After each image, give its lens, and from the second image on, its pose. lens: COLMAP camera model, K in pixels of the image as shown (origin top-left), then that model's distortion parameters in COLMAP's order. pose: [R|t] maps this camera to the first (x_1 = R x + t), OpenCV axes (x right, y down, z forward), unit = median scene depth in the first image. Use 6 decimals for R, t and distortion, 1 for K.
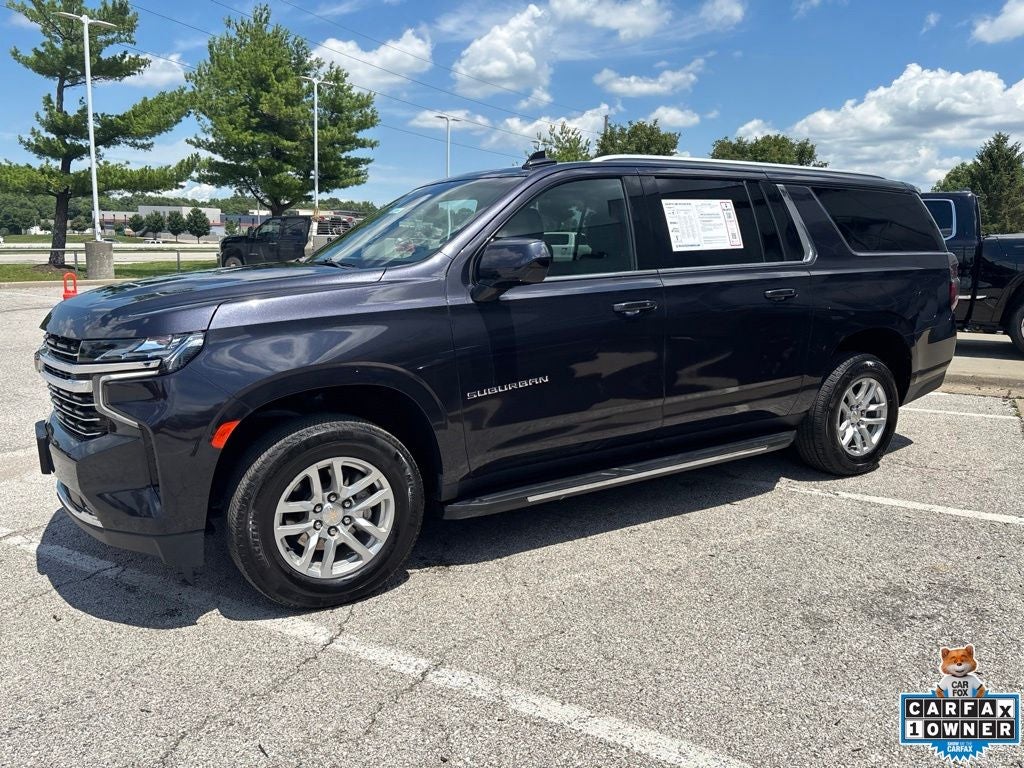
lens RADIAL K [[777.0, 0, 505.5], [0, 777.0, 378.6], [0, 0, 1]] dist [0.054020, -0.064927]
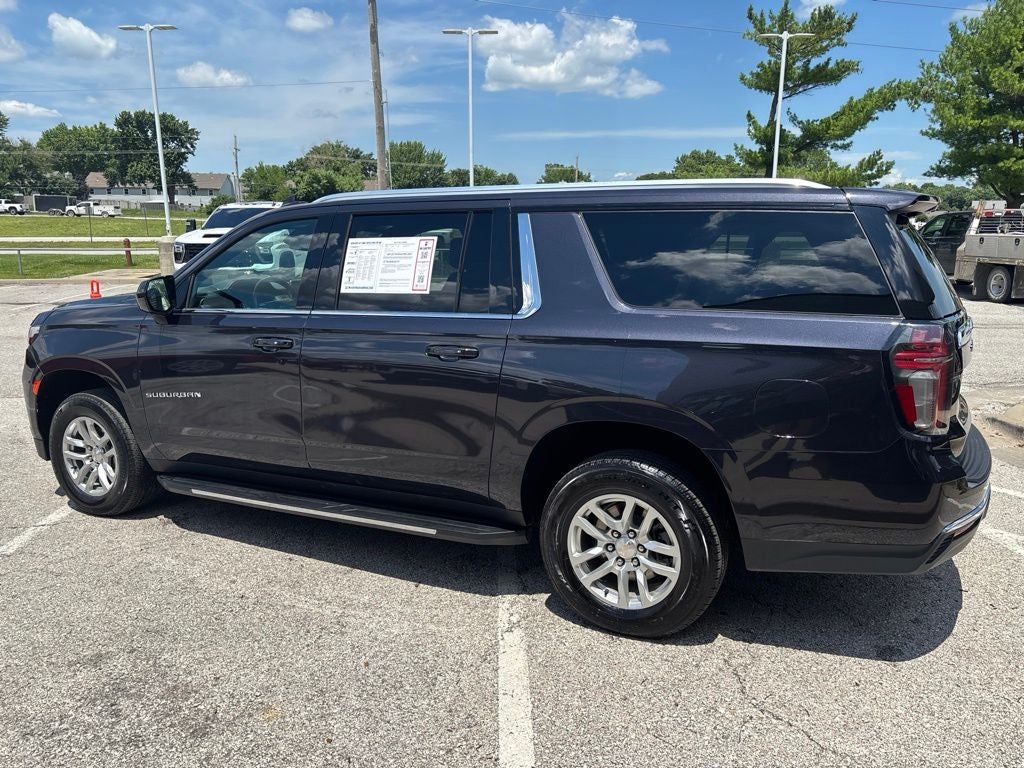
lens RADIAL K [[777.0, 0, 516.3], [0, 777.0, 375.4], [0, 0, 1]] dist [0.054020, -0.064927]
pose [[0.530711, 0.149135, -0.834329, 1.179608], [-0.142933, 0.986047, 0.085335, -0.180867], [0.835414, 0.073965, 0.544622, 0.683692]]
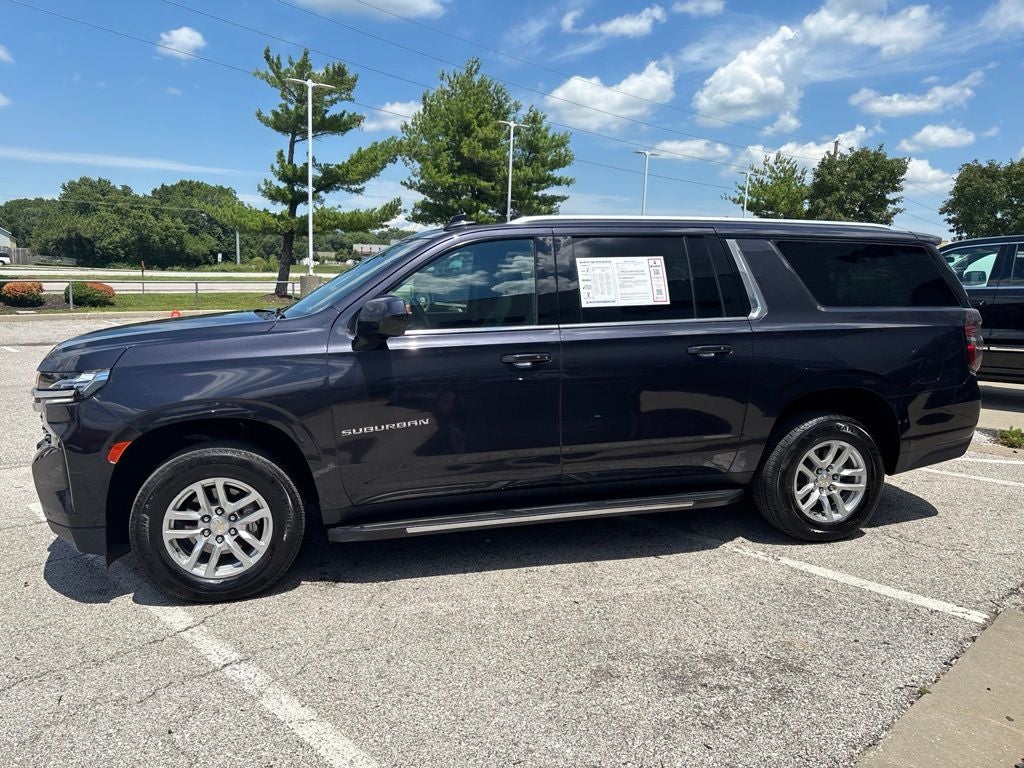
lens RADIAL K [[777.0, 0, 506.1], [0, 777.0, 381.8], [0, 0, 1]] dist [0.054020, -0.064927]
pose [[0.958229, 0.046365, -0.282220, 0.427437], [-0.055847, 0.998110, -0.025643, -0.031273], [0.280497, 0.040333, 0.959007, -0.027103]]
